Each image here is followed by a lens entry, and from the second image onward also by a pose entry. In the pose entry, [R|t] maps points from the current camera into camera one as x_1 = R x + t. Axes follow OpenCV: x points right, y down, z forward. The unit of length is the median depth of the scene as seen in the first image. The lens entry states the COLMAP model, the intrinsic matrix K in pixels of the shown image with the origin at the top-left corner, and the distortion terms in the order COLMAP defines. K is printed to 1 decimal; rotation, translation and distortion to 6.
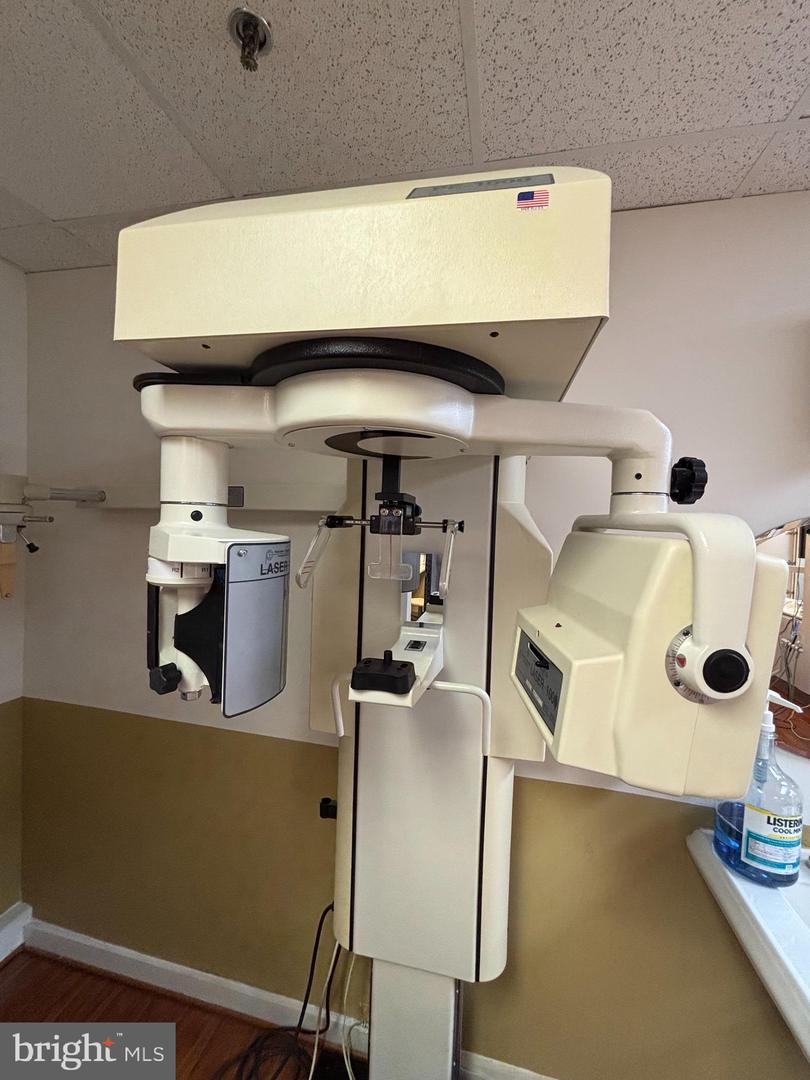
lens RADIAL K [[442.0, 0, 405.0], [0, 442.0, 540.0], [0, 0, 1]] dist [0.000952, -0.000026]
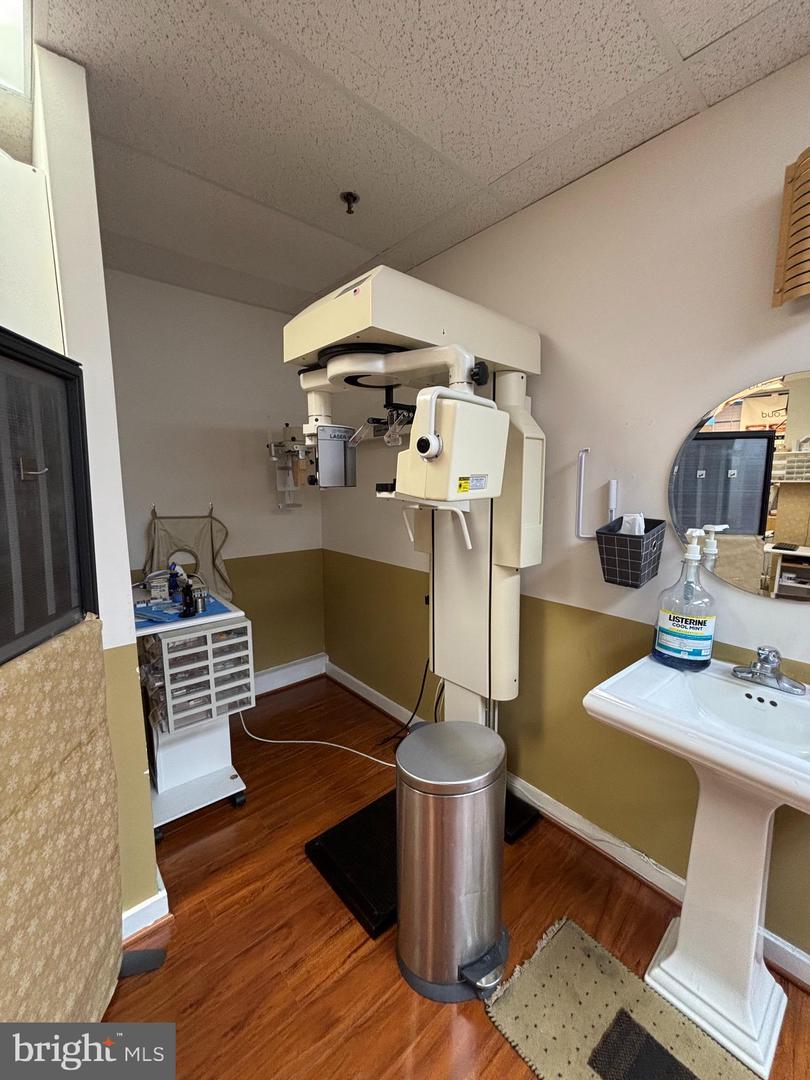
lens RADIAL K [[442.0, 0, 405.0], [0, 442.0, 540.0], [0, 0, 1]] dist [0.000952, -0.000026]
pose [[0.802871, 0.040348, -0.594786, 1.406302], [0.010870, 0.996550, 0.082275, 0.403722], [0.596054, -0.072521, 0.799663, -0.793374]]
